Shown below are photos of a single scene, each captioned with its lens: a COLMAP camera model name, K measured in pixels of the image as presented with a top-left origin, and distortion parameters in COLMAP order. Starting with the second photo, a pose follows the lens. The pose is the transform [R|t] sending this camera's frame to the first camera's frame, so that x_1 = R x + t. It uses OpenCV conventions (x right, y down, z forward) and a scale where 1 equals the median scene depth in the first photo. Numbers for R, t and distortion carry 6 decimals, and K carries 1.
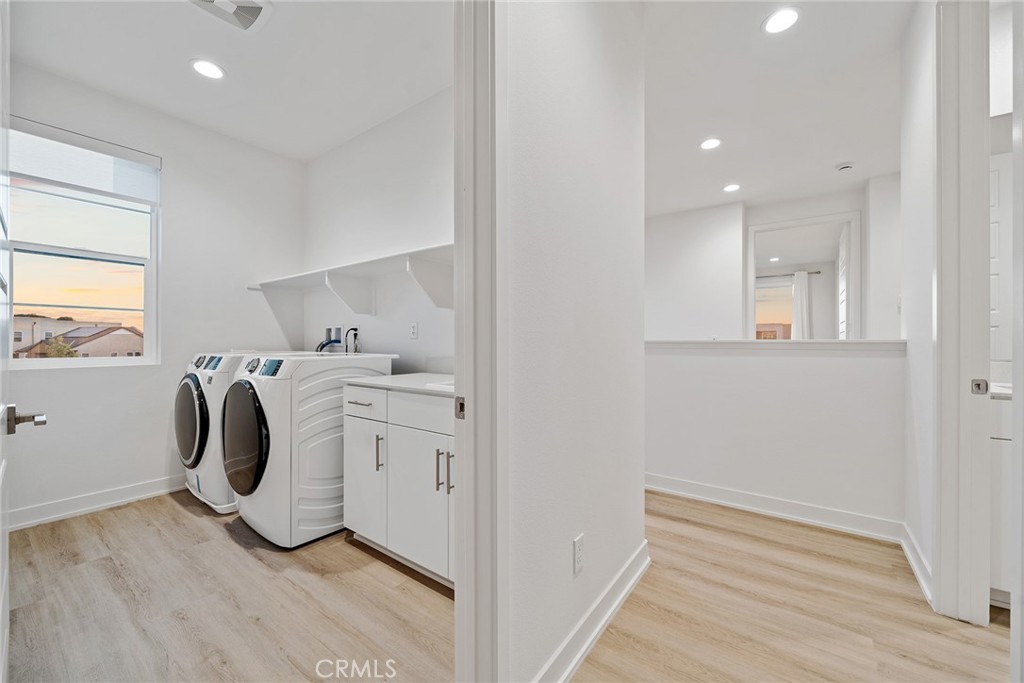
lens RADIAL K [[378.4, 0, 502.1], [0, 378.4, 337.8], [0, 0, 1]] dist [-0.002740, -0.000111]
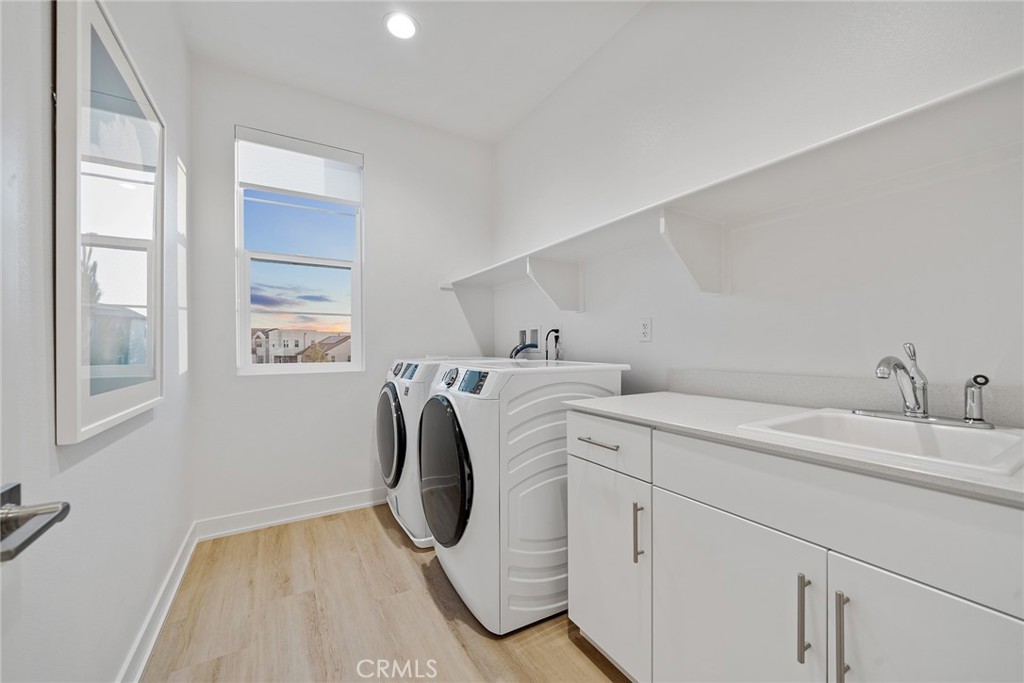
lens RADIAL K [[378.4, 0, 513.0], [0, 378.4, 343.7], [0, 0, 1]] dist [-0.002740, -0.000111]
pose [[0.924233, -0.006420, -0.381775, -0.220996], [0.008088, 0.999963, 0.002764, 0.002489], [0.381744, -0.005643, 0.924251, 0.298832]]
